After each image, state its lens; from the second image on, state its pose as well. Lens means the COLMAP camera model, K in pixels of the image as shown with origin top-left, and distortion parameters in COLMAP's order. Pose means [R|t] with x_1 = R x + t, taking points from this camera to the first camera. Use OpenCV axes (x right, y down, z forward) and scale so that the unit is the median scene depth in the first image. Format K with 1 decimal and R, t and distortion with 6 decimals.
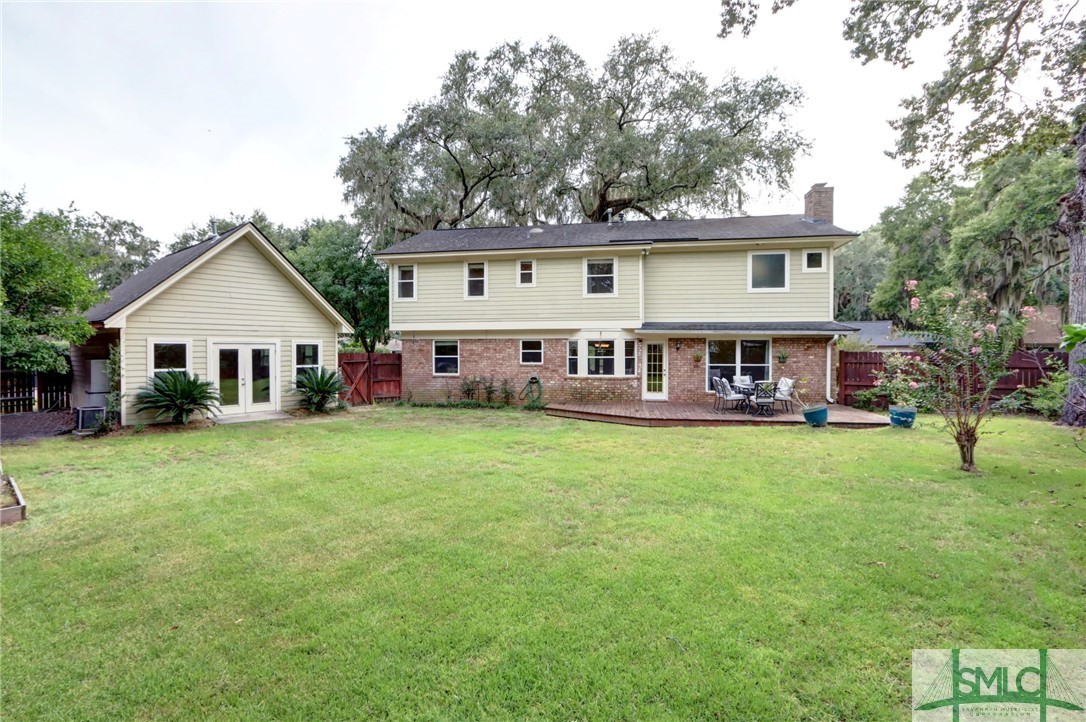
lens RADIAL K [[518.8, 0, 545.9], [0, 518.8, 363.8], [0, 0, 1]] dist [-0.000256, -0.000195]
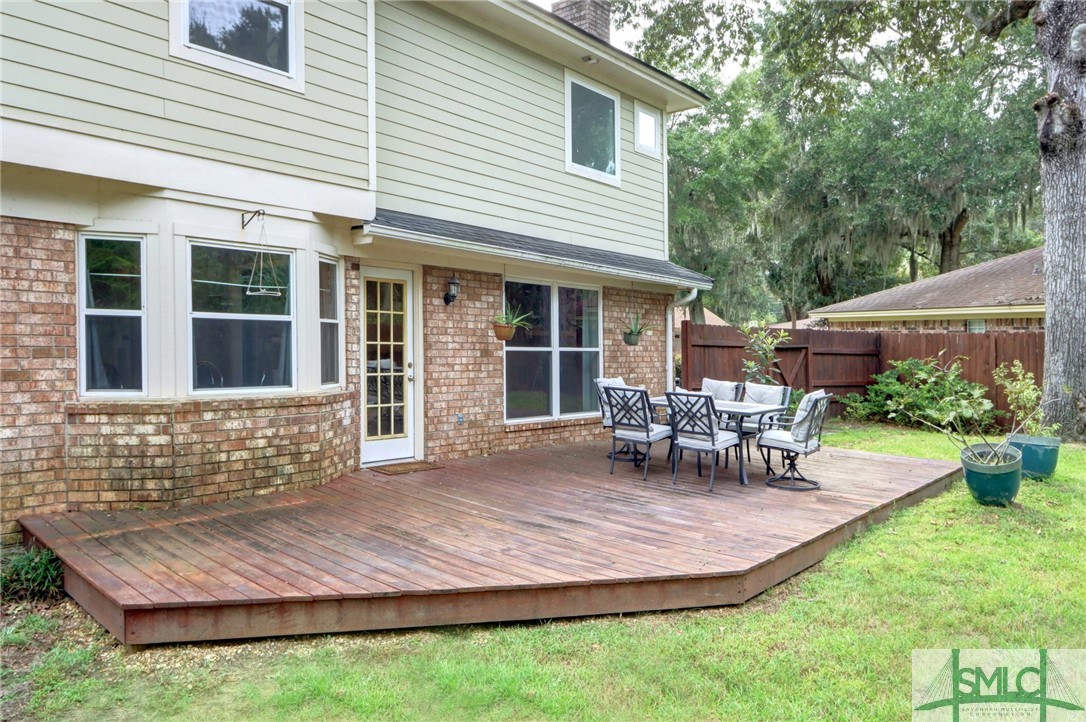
lens RADIAL K [[761.9, 0, 542.8], [0, 761.9, 347.9], [0, 0, 1]] dist [-0.005393, -0.000995]
pose [[0.560706, 0.003442, 0.828008, -0.113449], [-0.004215, 0.999990, -0.001303, 0.002185], [-0.828004, -0.002759, 0.560715, 0.676201]]
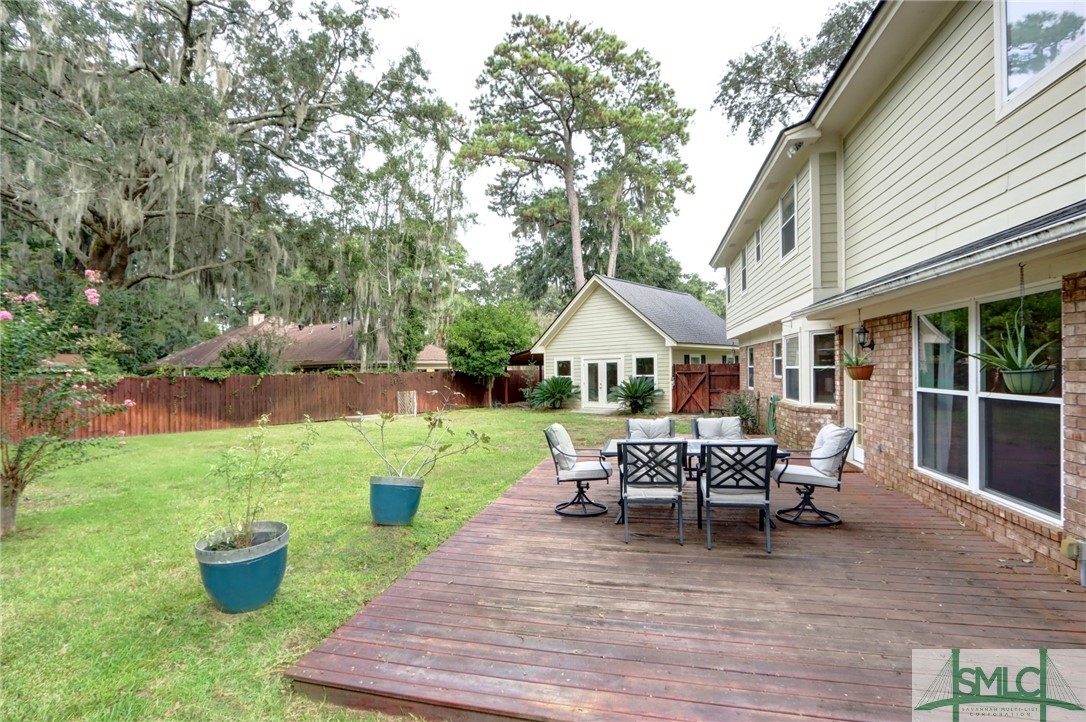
lens RADIAL K [[518.8, 0, 545.9], [0, 518.8, 363.8], [0, 0, 1]] dist [-0.000256, -0.000195]
pose [[-0.098043, -0.008750, -0.995144, 0.678866], [-0.004111, 0.999956, -0.008387, -0.010682], [0.995174, 0.003269, -0.098075, 0.789149]]
